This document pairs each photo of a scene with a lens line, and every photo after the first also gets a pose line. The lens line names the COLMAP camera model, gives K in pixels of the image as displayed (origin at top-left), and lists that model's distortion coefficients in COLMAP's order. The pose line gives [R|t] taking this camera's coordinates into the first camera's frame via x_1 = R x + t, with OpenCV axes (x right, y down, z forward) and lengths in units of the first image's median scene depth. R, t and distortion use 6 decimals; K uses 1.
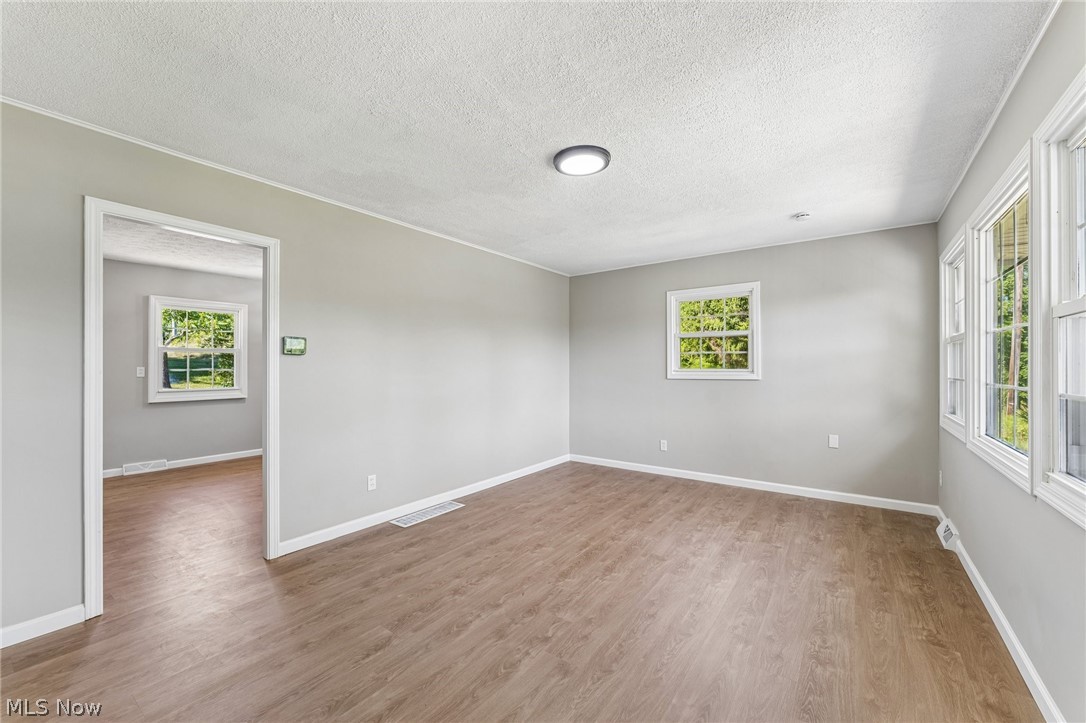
lens RADIAL K [[435.3, 0, 538.6], [0, 435.3, 365.5], [0, 0, 1]] dist [0.003756, -0.001143]
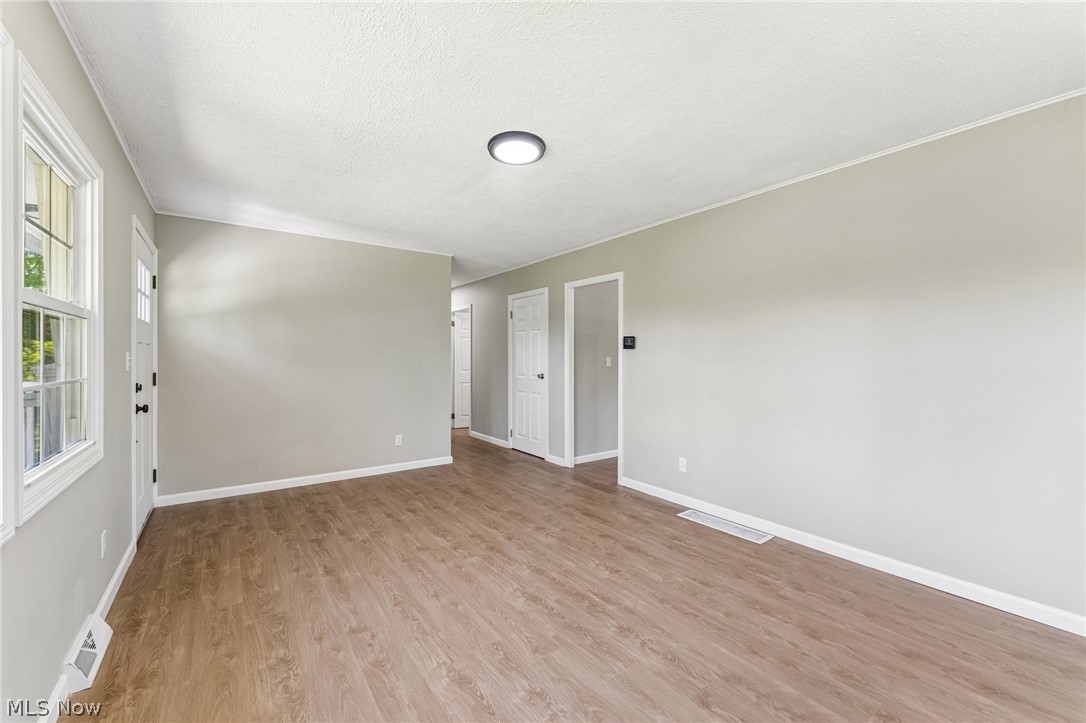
lens RADIAL K [[435.3, 0, 536.3], [0, 435.3, 359.0], [0, 0, 1]] dist [0.003756, -0.001143]
pose [[-0.319311, 0.003492, -0.947644, 0.920313], [0.001456, 0.999994, 0.003195, 0.004144], [0.947649, -0.000359, -0.319314, 1.227269]]
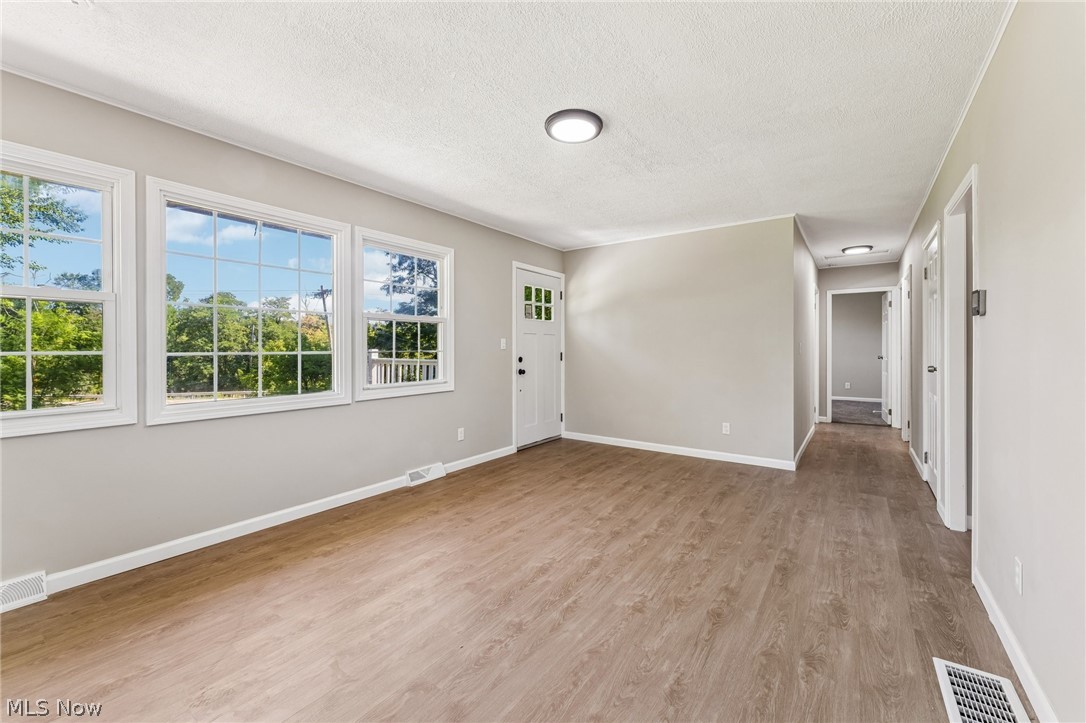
lens RADIAL K [[435.3, 0, 541.5], [0, 435.3, 353.3], [0, 0, 1]] dist [0.003756, -0.001143]
pose [[-0.999975, 0.001458, -0.006982, 0.164603], [0.001378, 0.999934, 0.011420, 0.028248], [0.006998, 0.011410, -0.999910, 1.794242]]
